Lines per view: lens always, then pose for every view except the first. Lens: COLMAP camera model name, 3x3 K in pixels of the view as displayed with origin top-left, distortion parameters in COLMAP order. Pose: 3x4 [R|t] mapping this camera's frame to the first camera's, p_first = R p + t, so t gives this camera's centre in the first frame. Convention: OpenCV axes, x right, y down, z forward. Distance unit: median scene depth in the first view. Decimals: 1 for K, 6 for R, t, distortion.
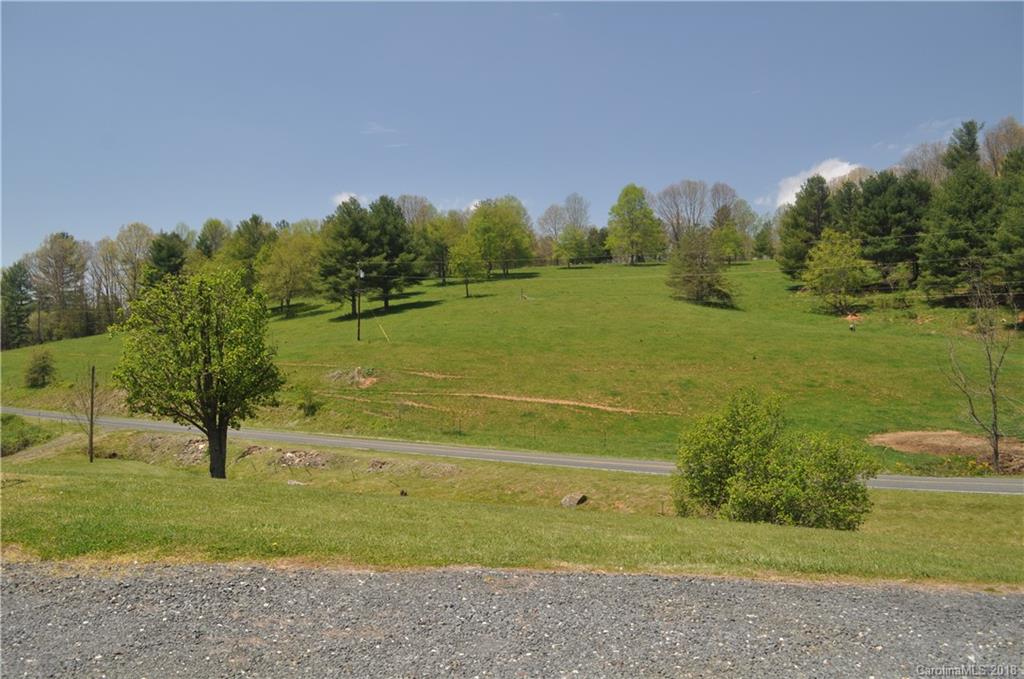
lens RADIAL K [[808.6, 0, 509.1], [0, 808.6, 338.2], [0, 0, 1]] dist [-0.085229, 0.014965]
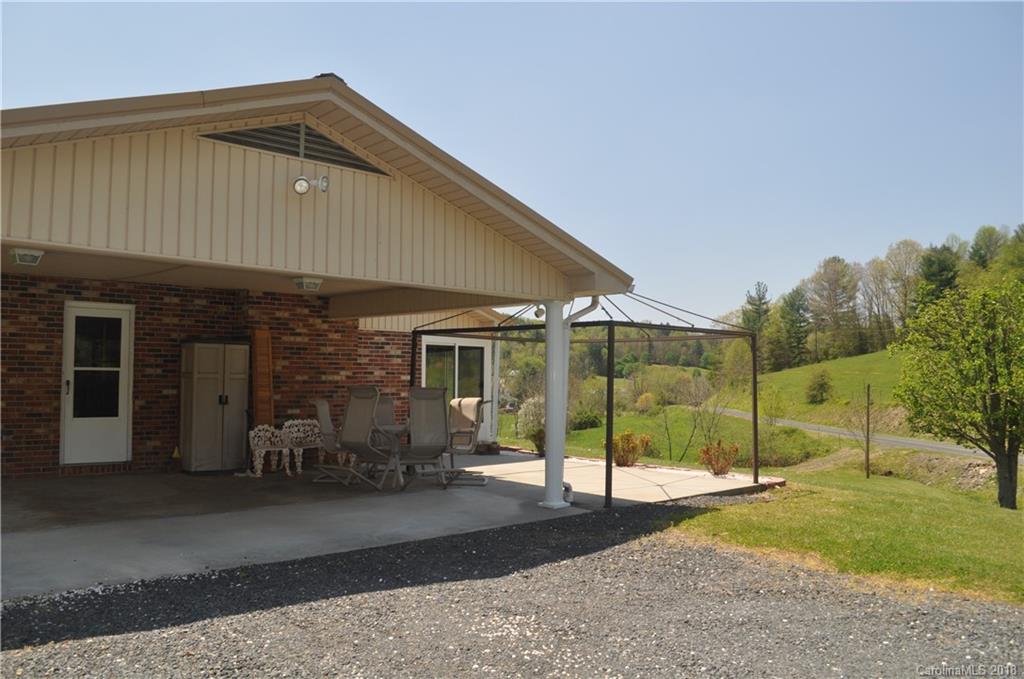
lens RADIAL K [[808.6, 0, 509.4], [0, 808.6, 334.5], [0, 0, 1]] dist [-0.085229, 0.014965]
pose [[0.617156, -0.034789, -0.786071, -0.002600], [0.013357, 0.999341, -0.033741, -0.000268], [0.786727, 0.010324, 0.617214, -0.000311]]
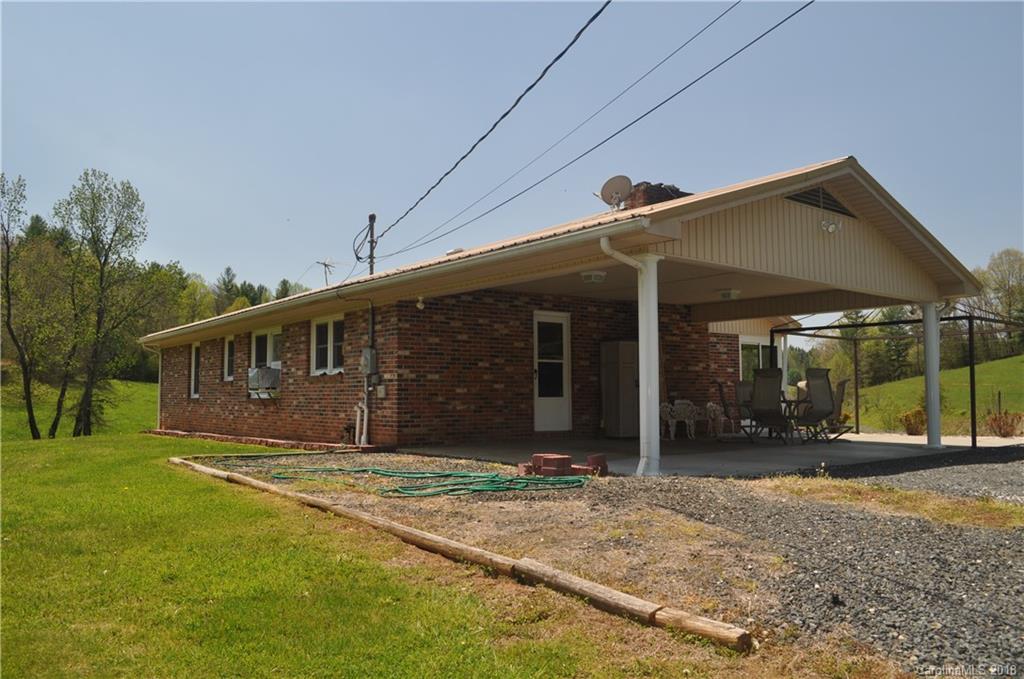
lens RADIAL K [[808.6, 0, 512.4], [0, 808.6, 337.5], [0, 0, 1]] dist [-0.085229, 0.014965]
pose [[0.542386, -0.061254, -0.837894, -0.001600], [0.025460, 0.998079, -0.056483, 0.006949], [0.839744, 0.009303, 0.542903, -0.110255]]
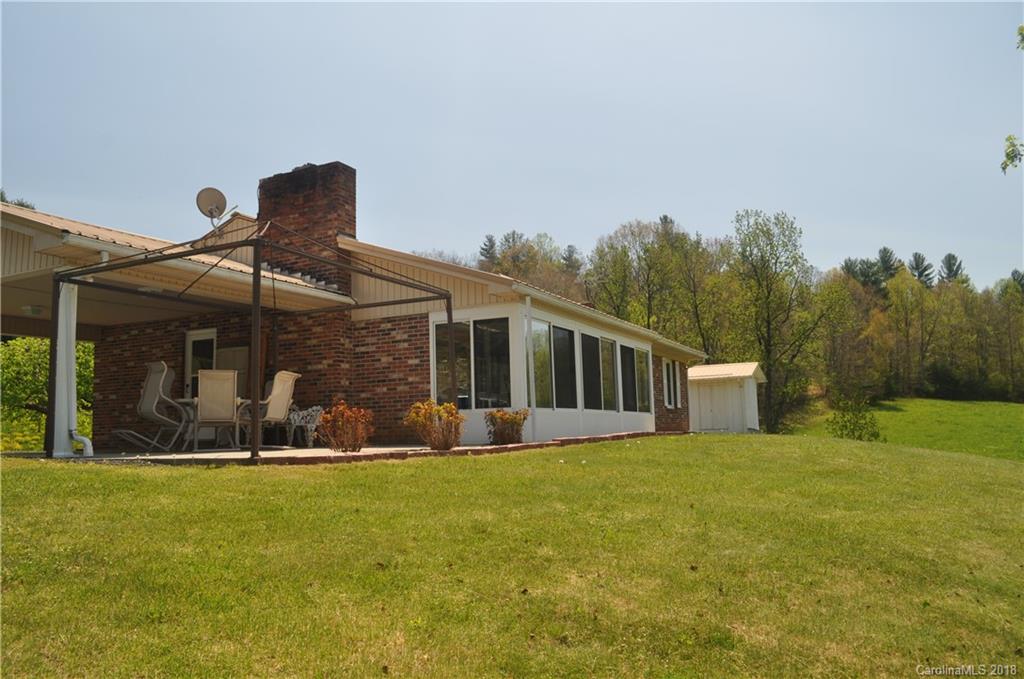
lens RADIAL K [[808.6, 0, 508.1], [0, 808.6, 345.0], [0, 0, 1]] dist [-0.085229, 0.014965]
pose [[-0.508431, -0.081634, -0.857225, -0.026601], [0.054252, 0.990482, -0.126502, 0.030413], [0.859392, -0.110823, -0.499163, 0.266386]]
